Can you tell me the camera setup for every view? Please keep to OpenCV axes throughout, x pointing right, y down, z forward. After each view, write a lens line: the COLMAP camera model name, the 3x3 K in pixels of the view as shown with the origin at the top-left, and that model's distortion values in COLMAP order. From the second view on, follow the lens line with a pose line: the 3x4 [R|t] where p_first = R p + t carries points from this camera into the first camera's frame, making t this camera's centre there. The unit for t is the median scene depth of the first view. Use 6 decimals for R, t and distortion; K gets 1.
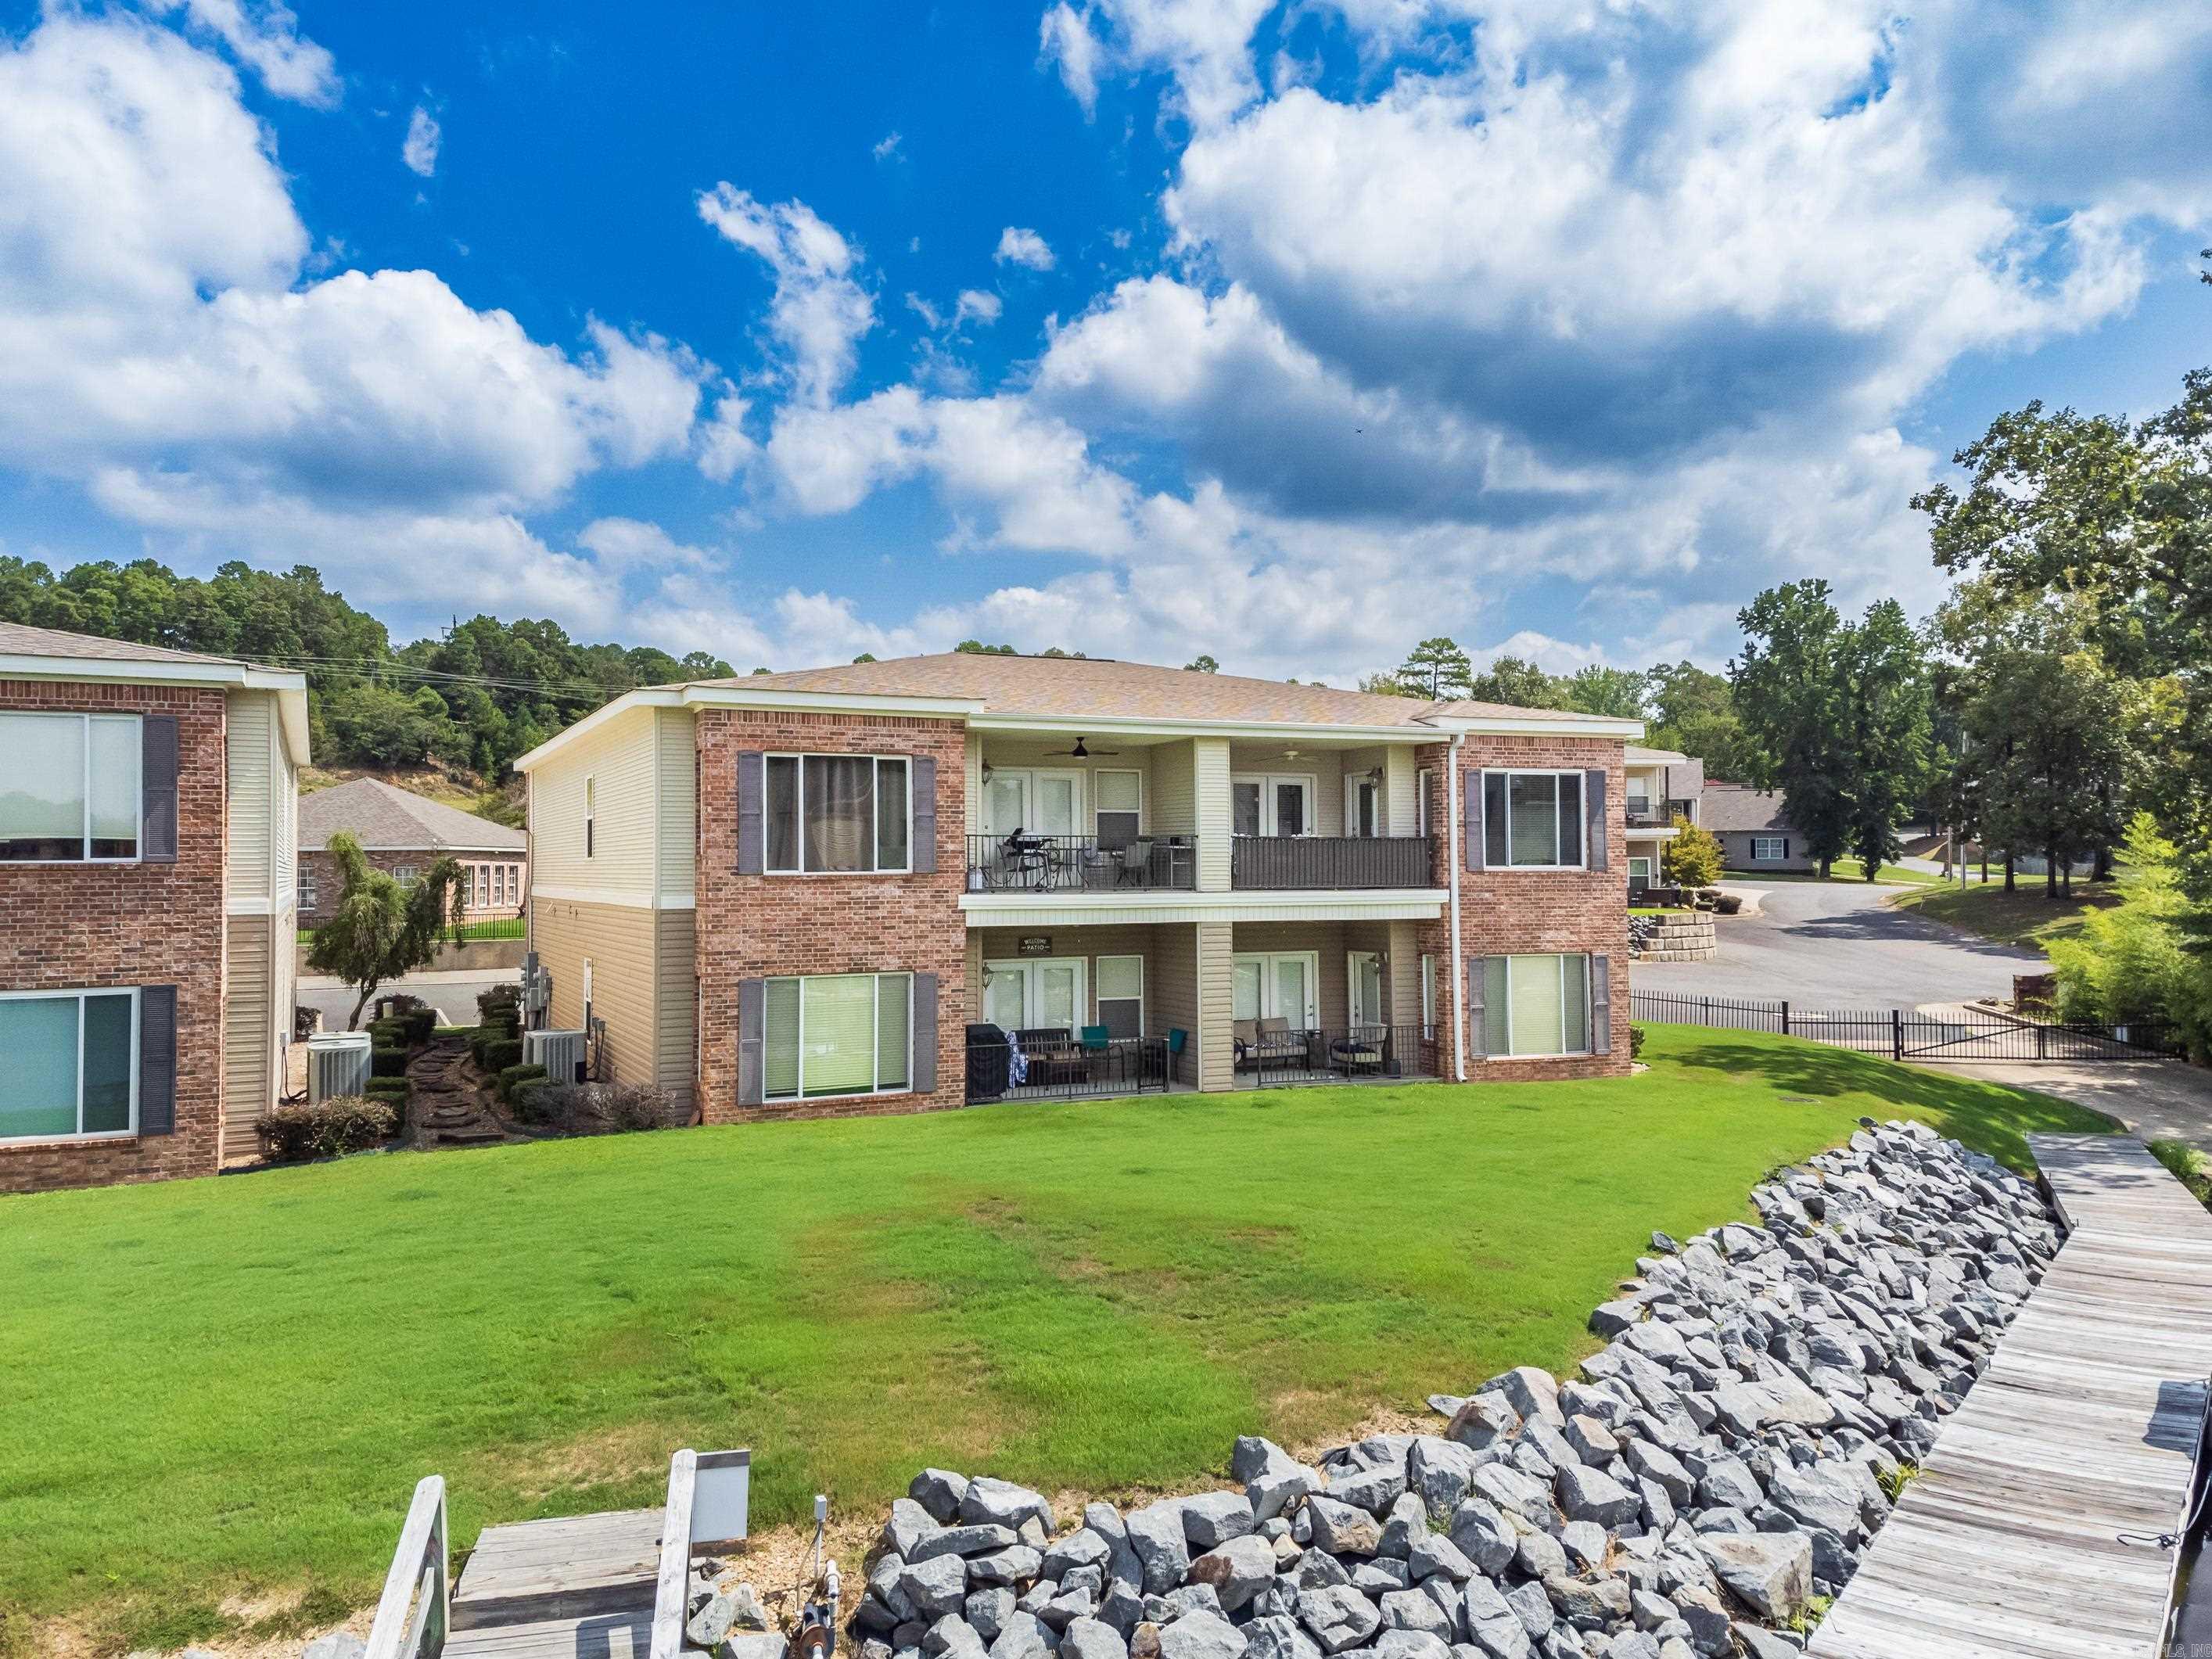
lens RADIAL K [[1605.1, 0, 1106.0], [0, 1605.1, 829.5], [0, 0, 1]] dist [0.214548, -0.260710]
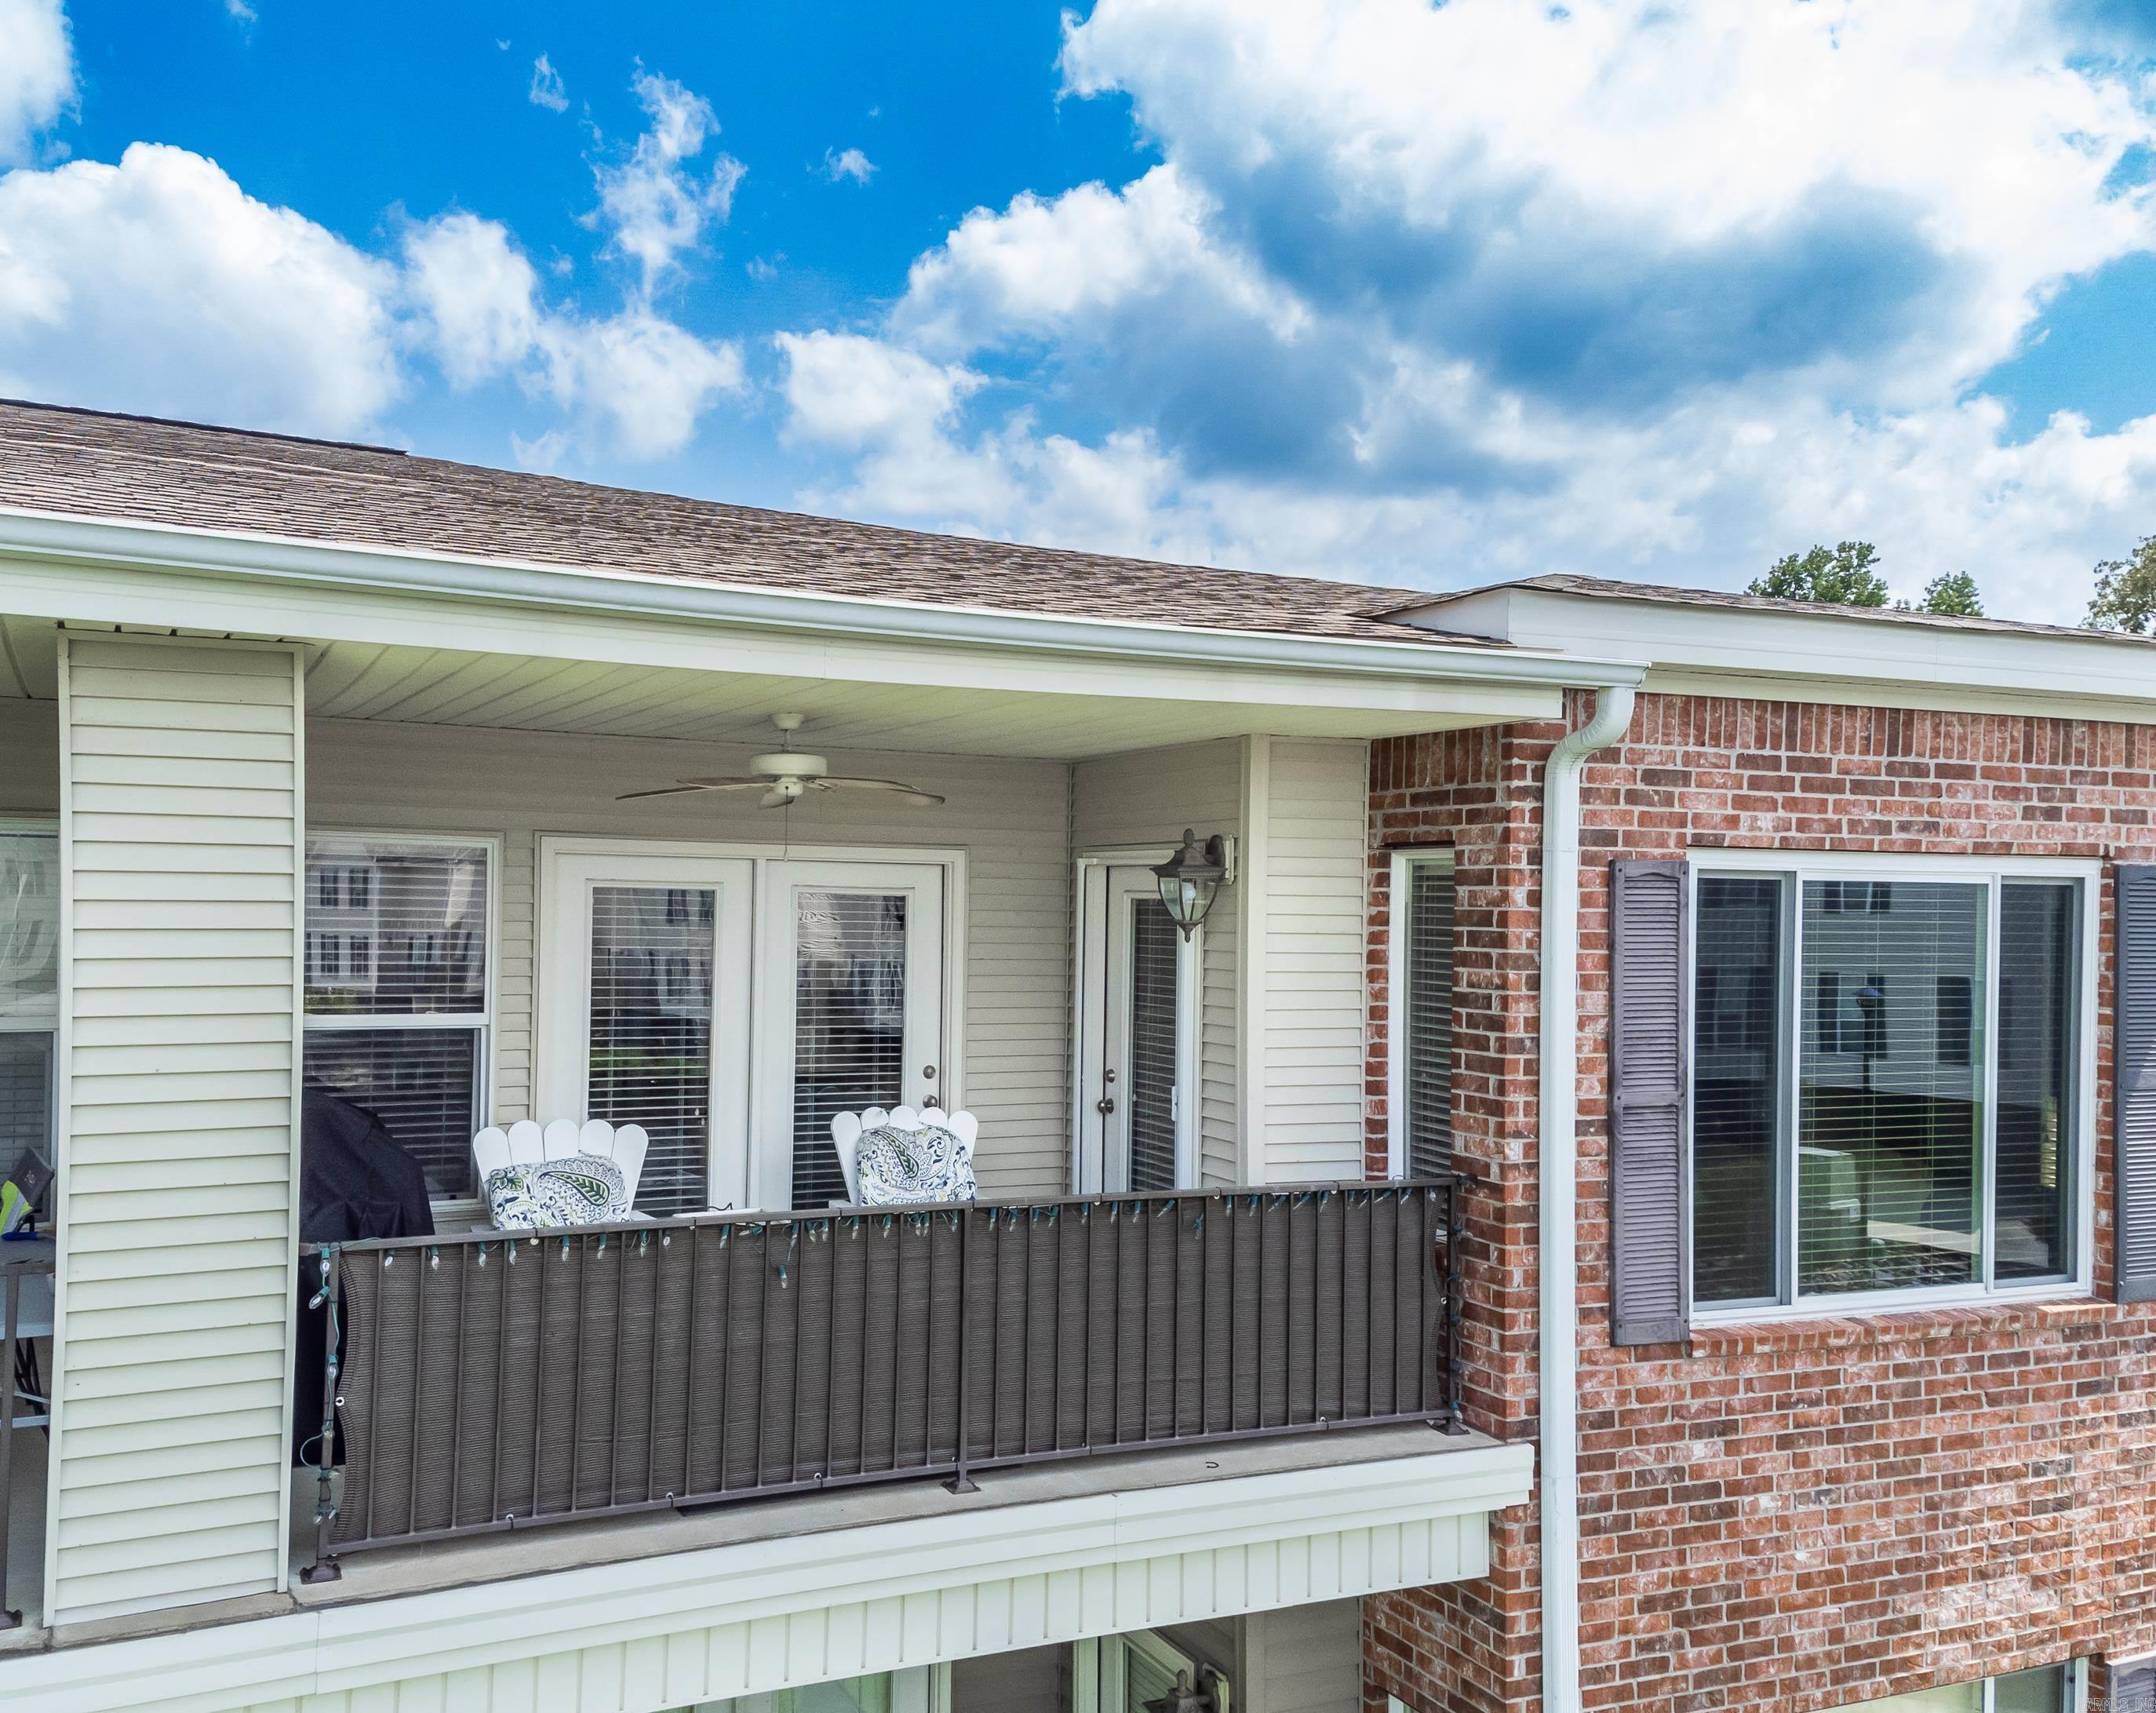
lens RADIAL K [[1662.3, 0, 1078.0], [0, 1662.3, 856.5], [0, 0, 1]] dist [0.312812, -0.366362]
pose [[0.998560, 0.028011, 0.045756, 0.137155], [-0.028798, 0.999447, 0.016618, -0.037493], [-0.045265, -0.017912, 0.998814, 0.756077]]
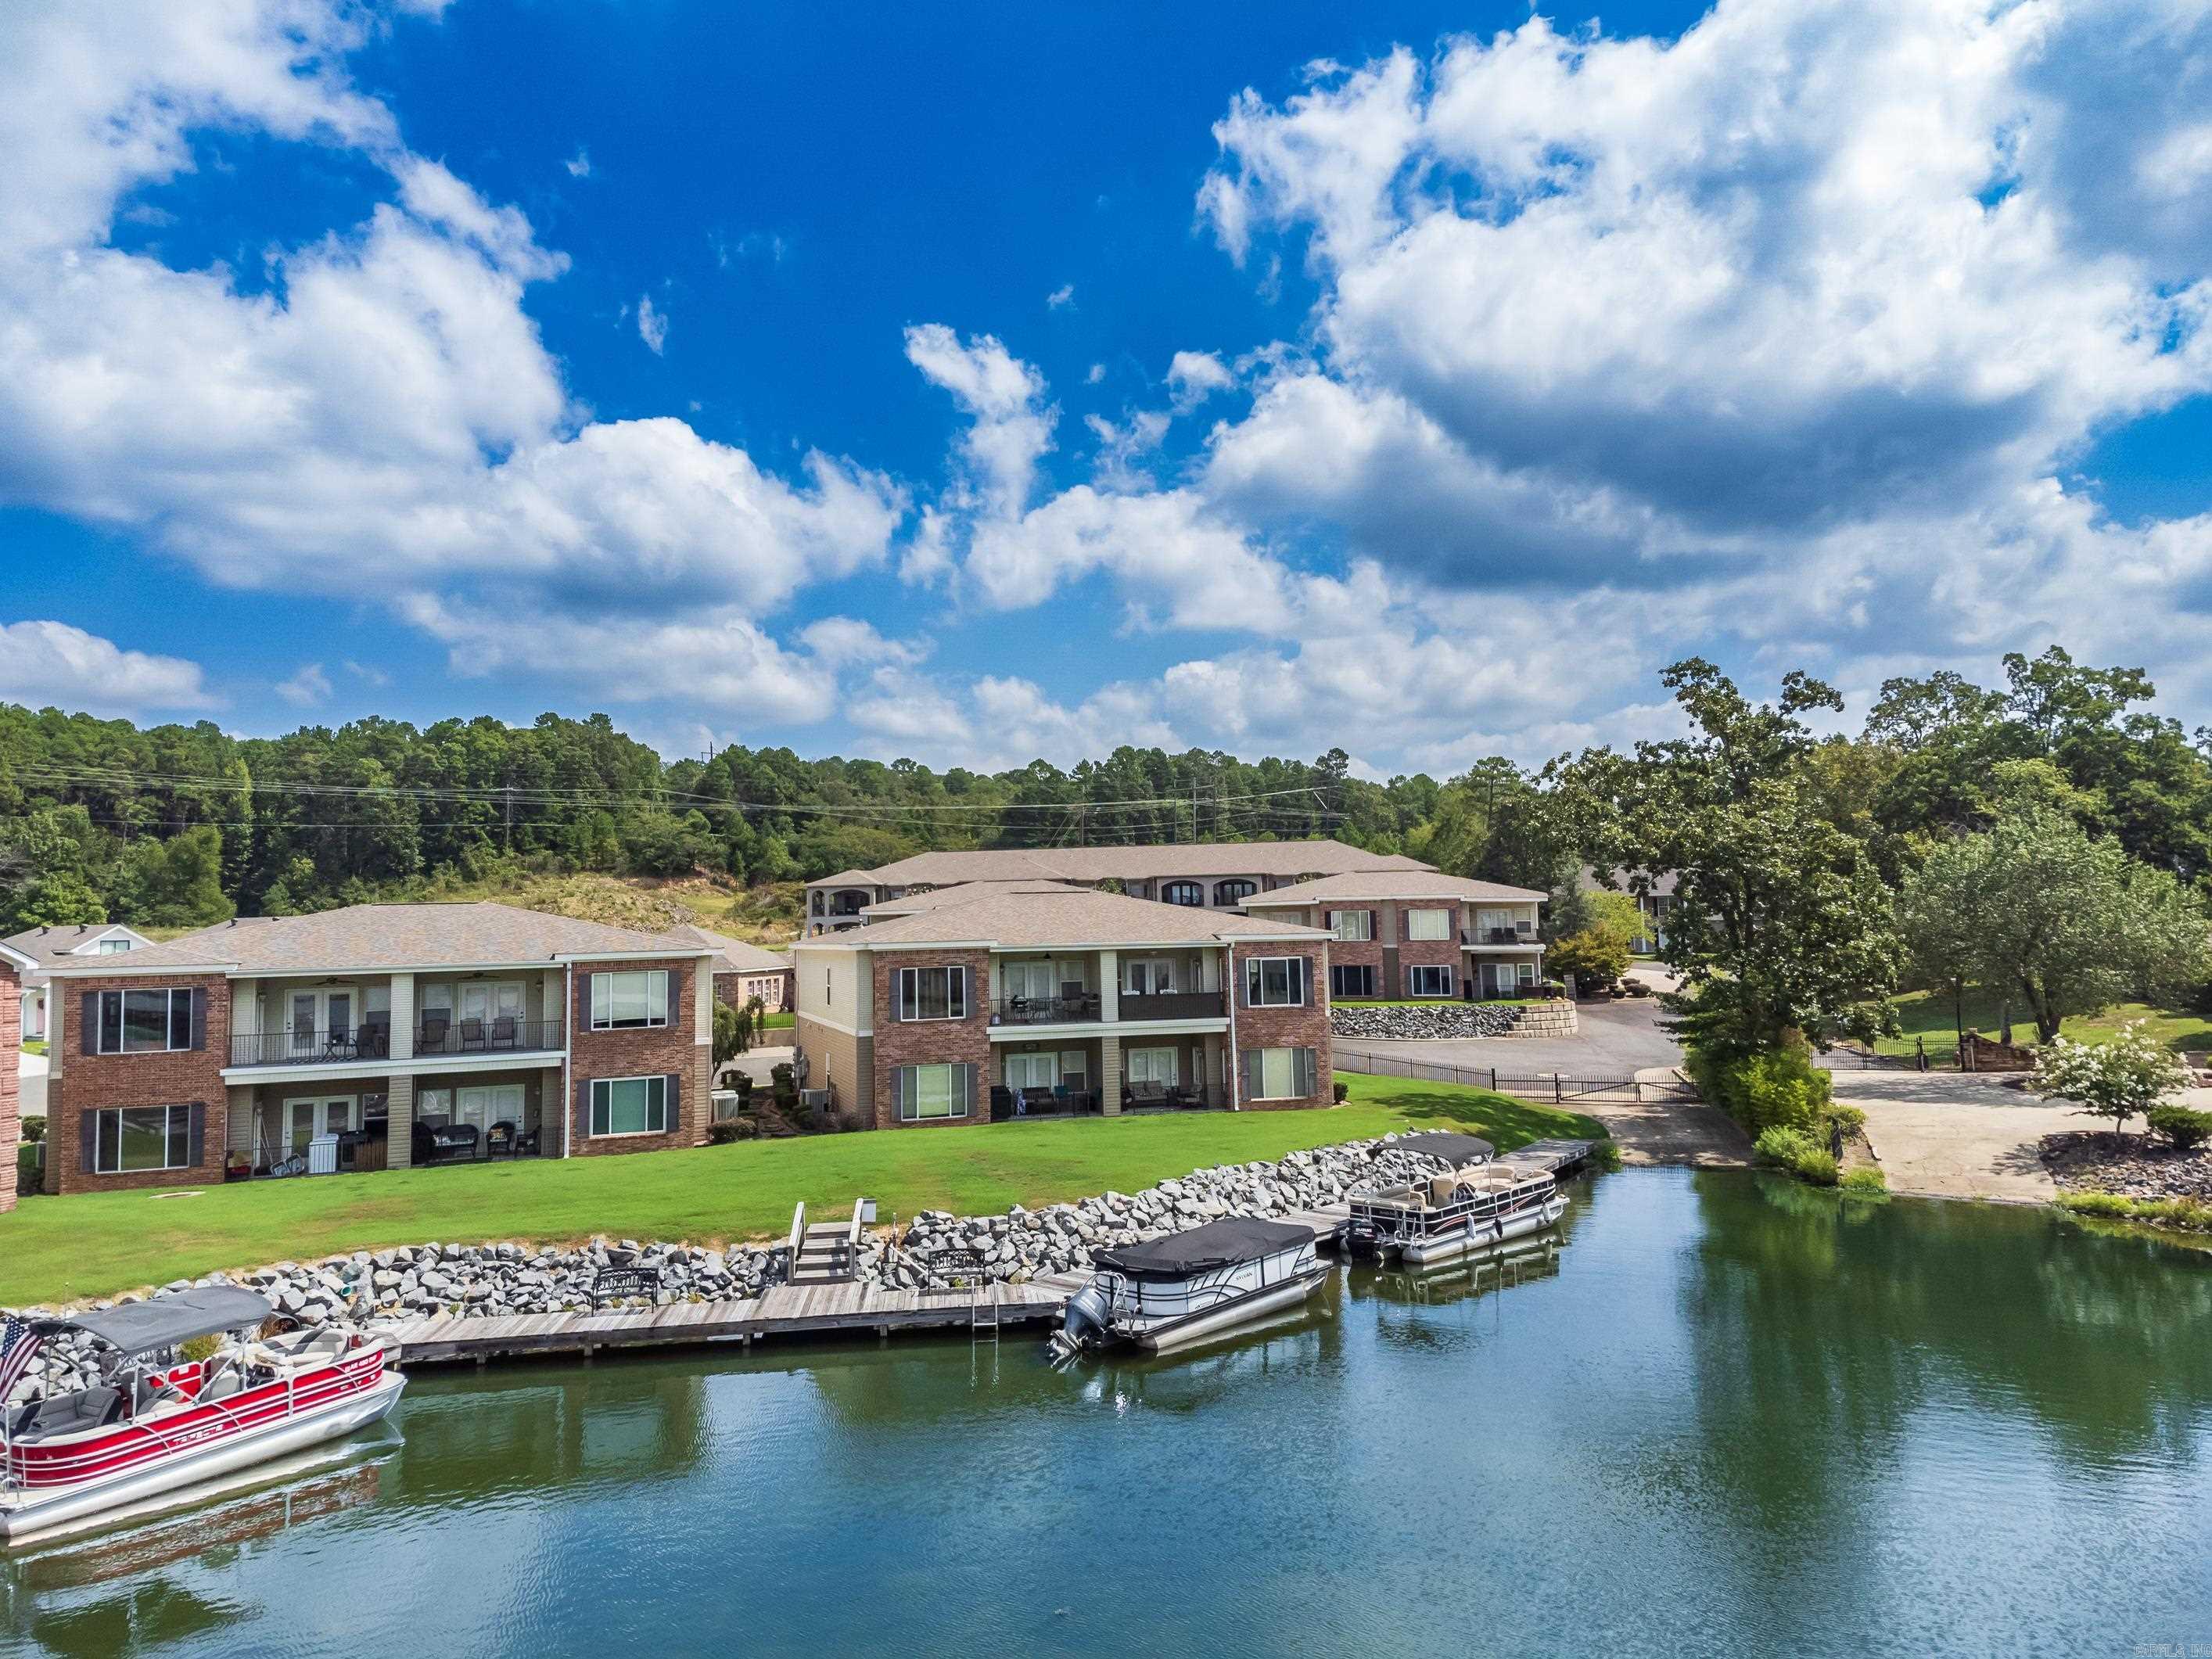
lens RADIAL K [[1605.1, 0, 1106.0], [0, 1605.1, 829.5], [0, 0, 1]] dist [0.214548, -0.260710]
pose [[0.991787, -0.025042, -0.125427, 0.307772], [0.021440, 0.999320, -0.029990, -0.139877], [0.126093, 0.027054, 0.991649, -1.032294]]
